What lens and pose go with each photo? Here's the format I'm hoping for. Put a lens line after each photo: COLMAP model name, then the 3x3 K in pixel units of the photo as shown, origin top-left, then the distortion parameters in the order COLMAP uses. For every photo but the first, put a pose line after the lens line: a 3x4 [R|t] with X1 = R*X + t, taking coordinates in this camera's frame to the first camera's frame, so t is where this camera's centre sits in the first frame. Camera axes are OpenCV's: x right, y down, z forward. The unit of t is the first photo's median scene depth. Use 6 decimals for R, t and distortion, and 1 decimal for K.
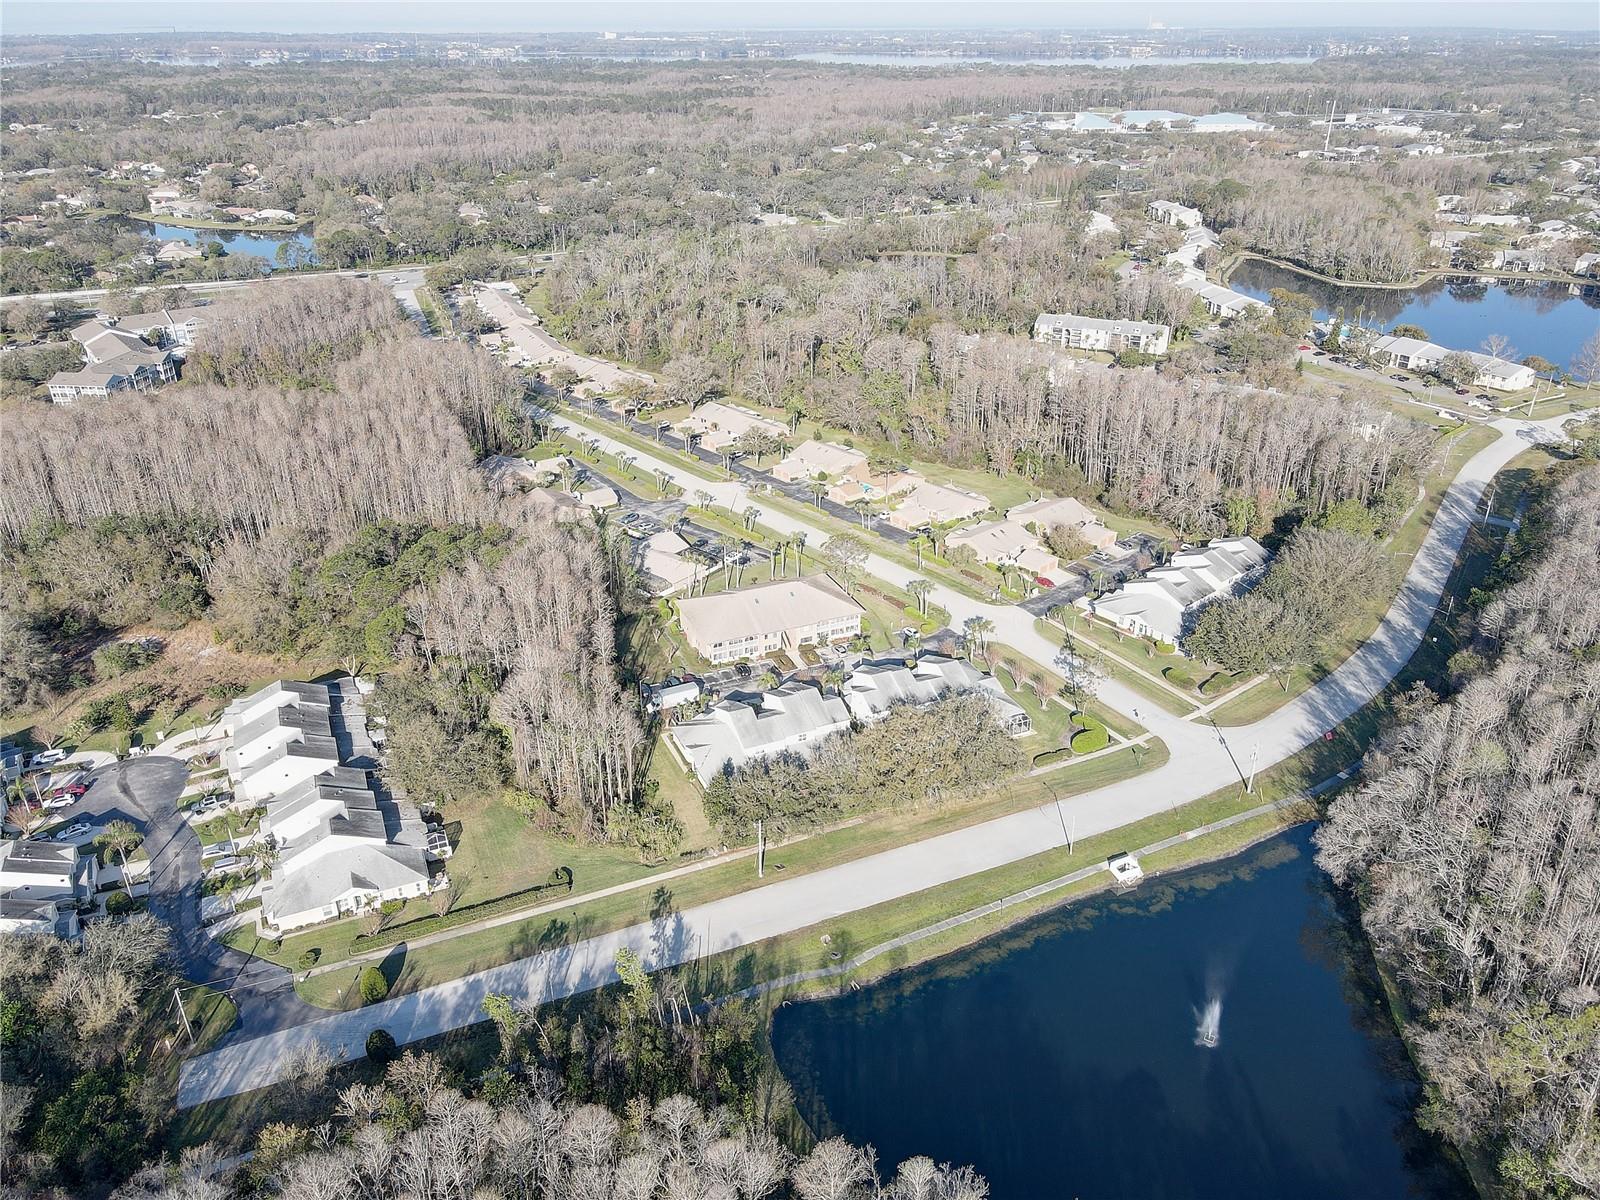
lens RADIAL K [[1169.4, 0, 800.0], [0, 1169.4, 600.0], [0, 0, 1]] dist [0.009512, 0.009294]
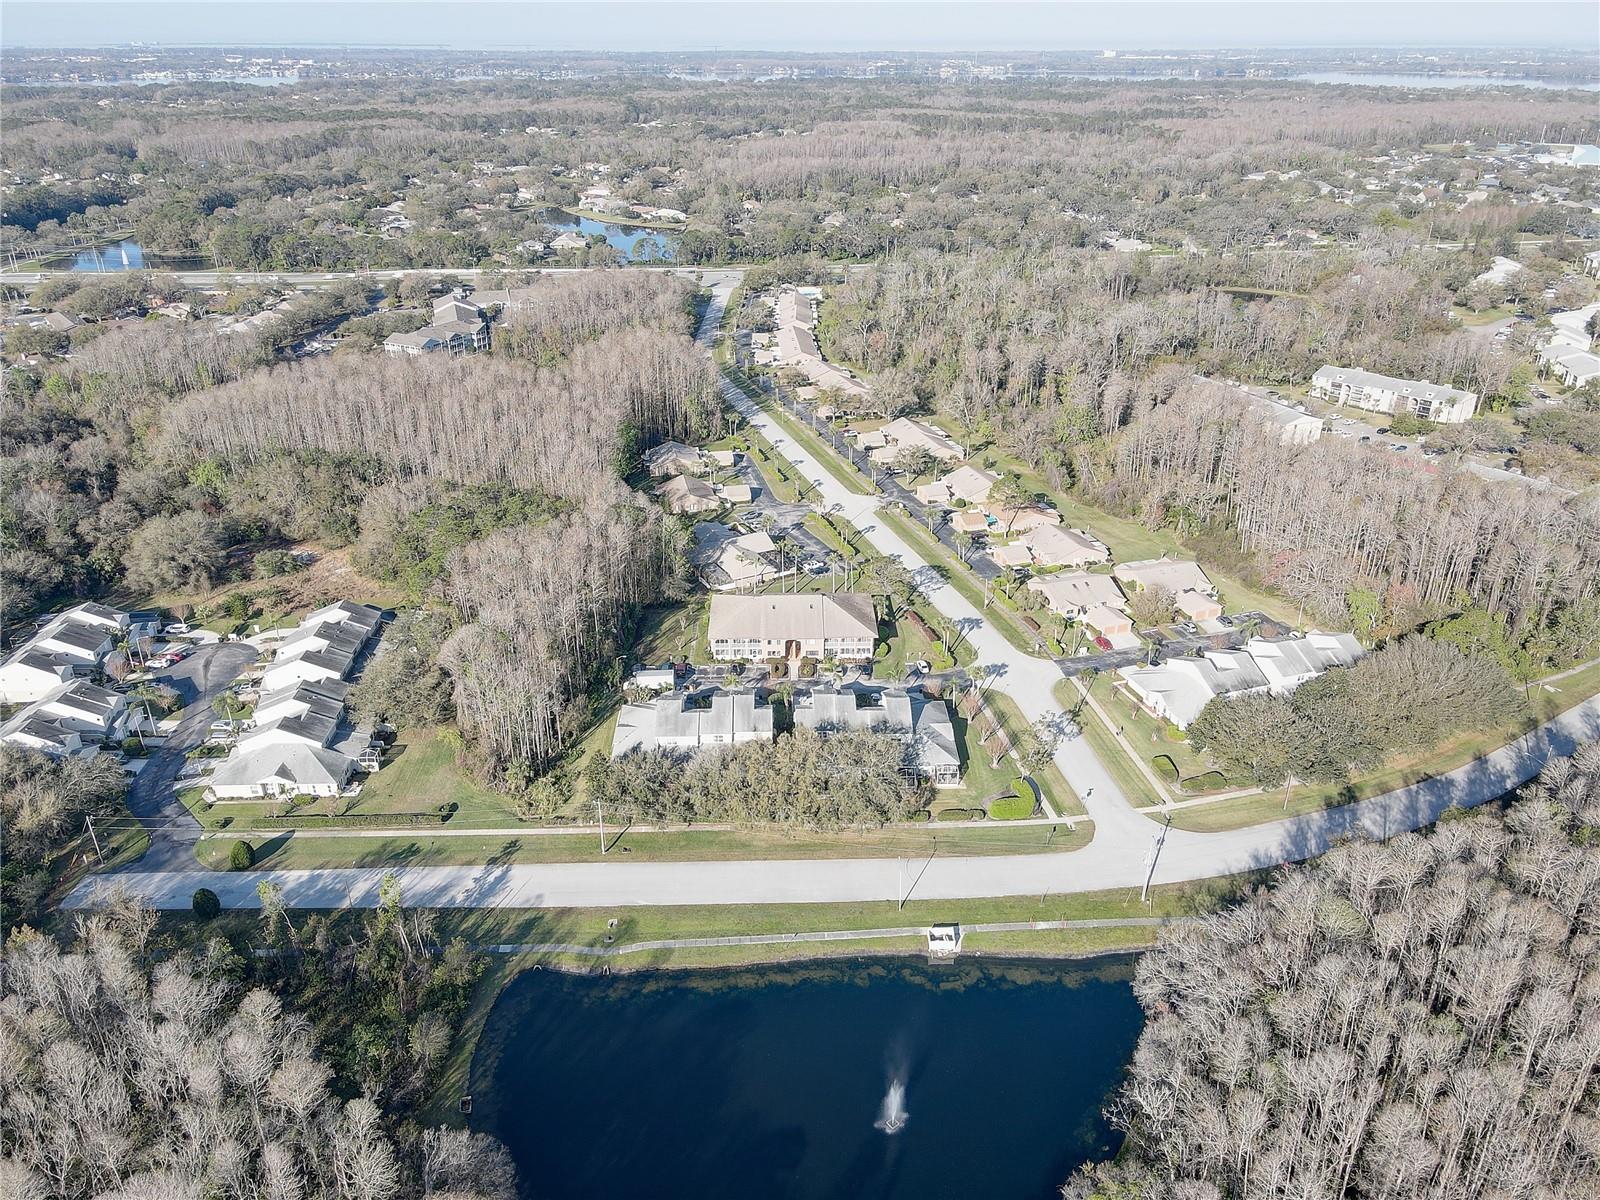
lens RADIAL K [[1169.4, 0, 800.0], [0, 1169.4, 600.0], [0, 0, 1]] dist [0.009512, 0.009294]
pose [[0.924165, 0.166802, -0.343652, 0.314419], [-0.171067, 0.985093, 0.018103, -0.025858], [0.341549, 0.042058, 0.938922, 0.044462]]
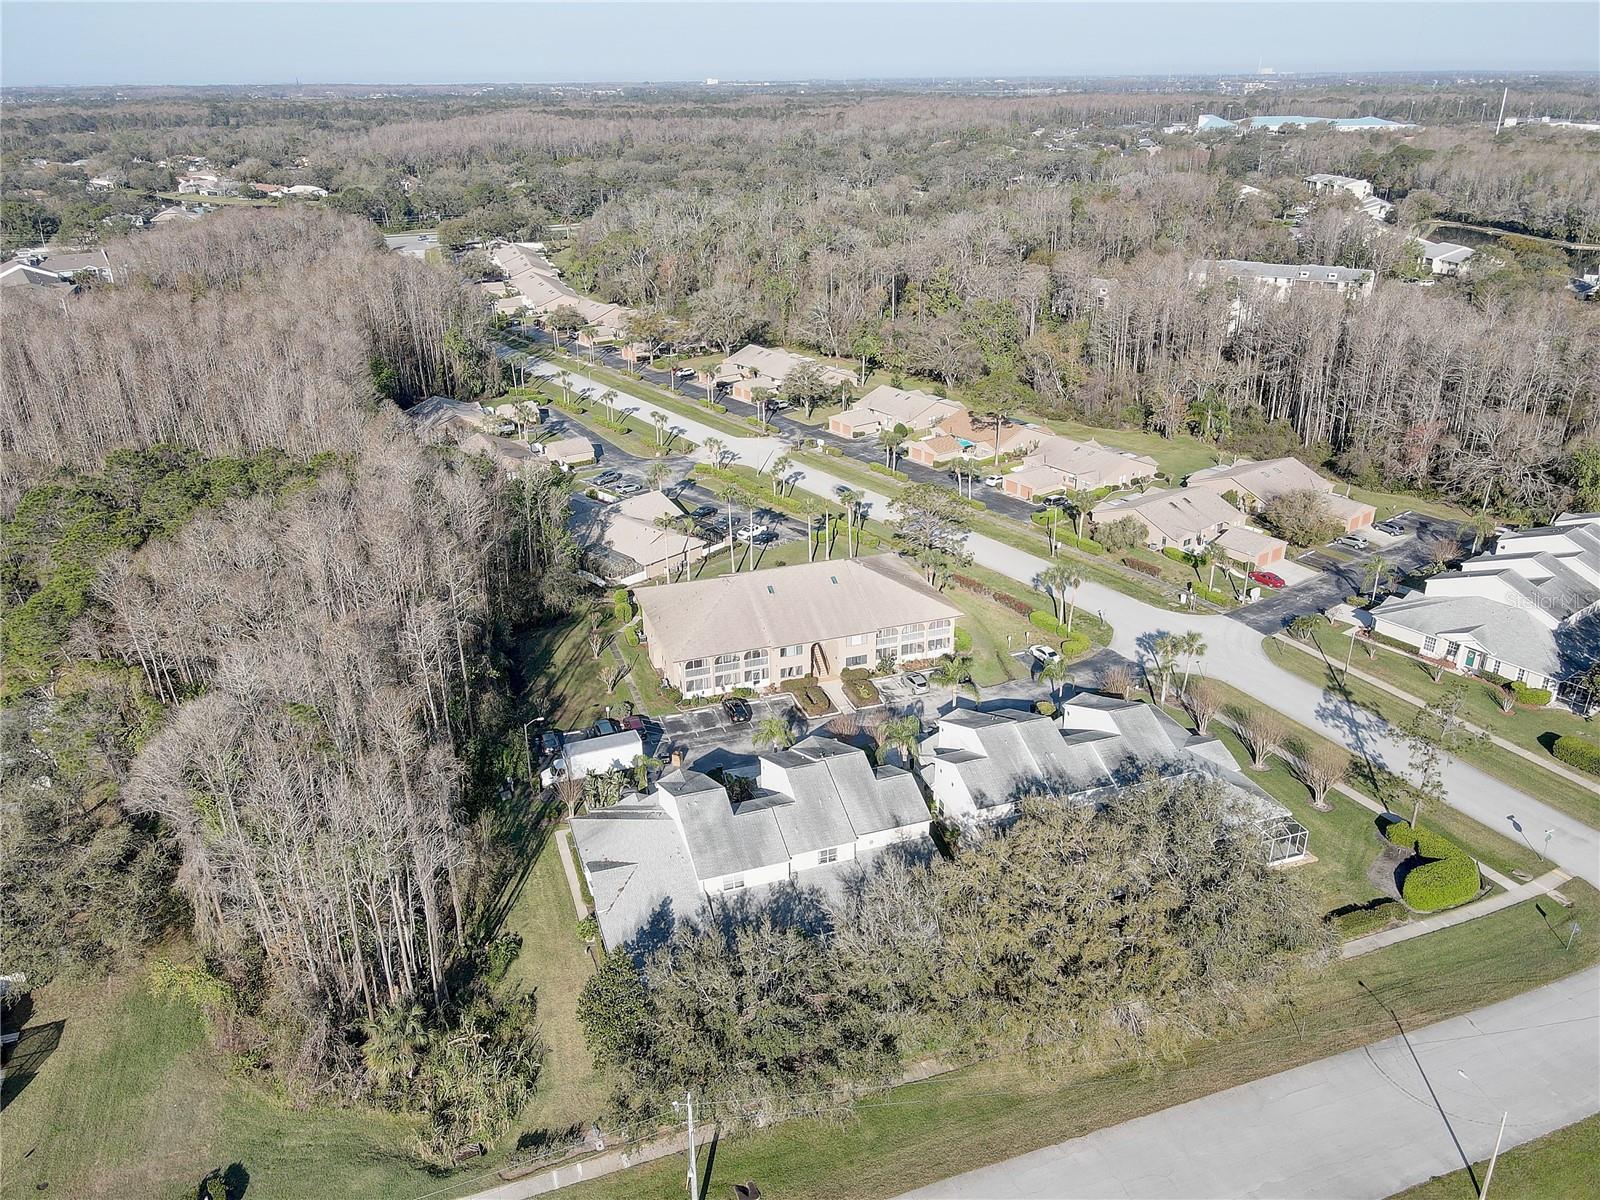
lens RADIAL K [[1169.4, 0, 800.0], [0, 1169.4, 600.0], [0, 0, 1]] dist [0.009512, 0.009294]
pose [[0.996847, 0.024794, -0.075379, 0.018774], [-0.027728, 0.998888, -0.038139, 0.025358], [0.074350, 0.040109, 0.996425, 0.410935]]
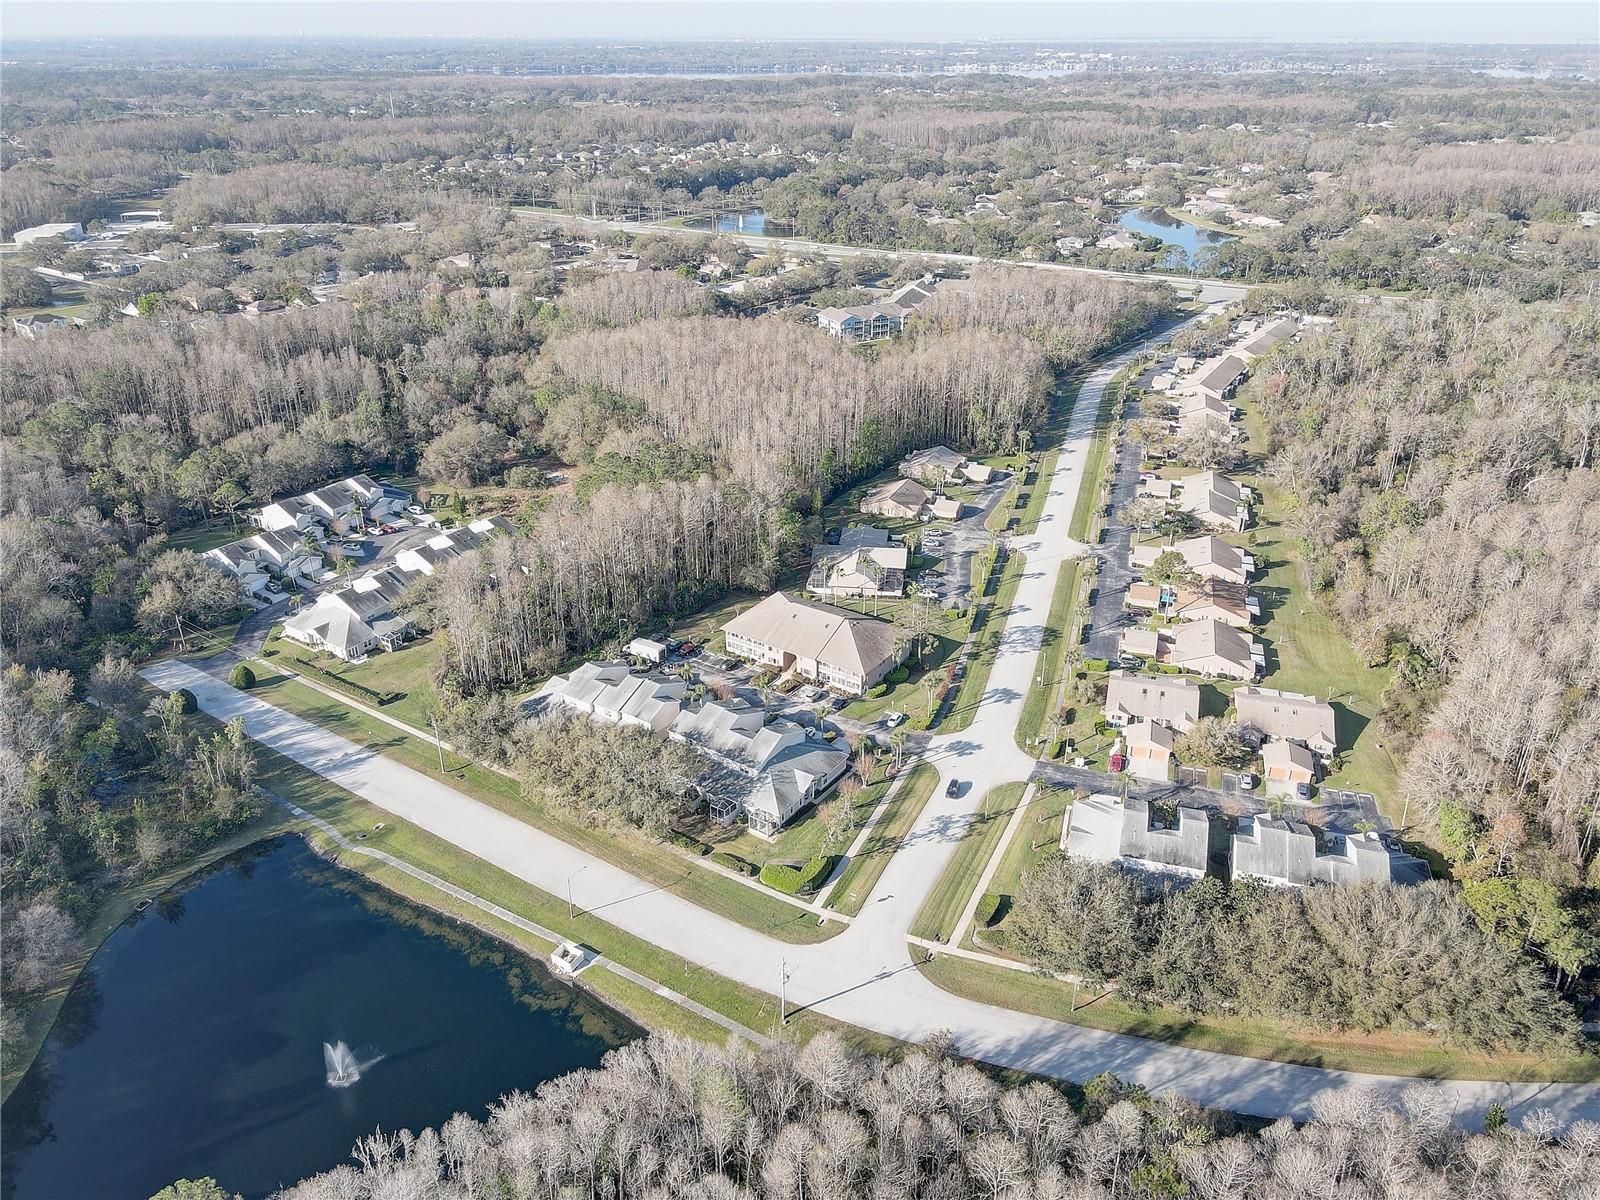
lens RADIAL K [[1169.4, 0, 800.0], [0, 1169.4, 600.0], [0, 0, 1]] dist [0.009512, 0.009294]
pose [[0.529561, 0.370832, -0.762921, 0.677883], [-0.376039, 0.908809, 0.180726, -0.181907], [0.760368, 0.191182, 0.620717, 0.358333]]
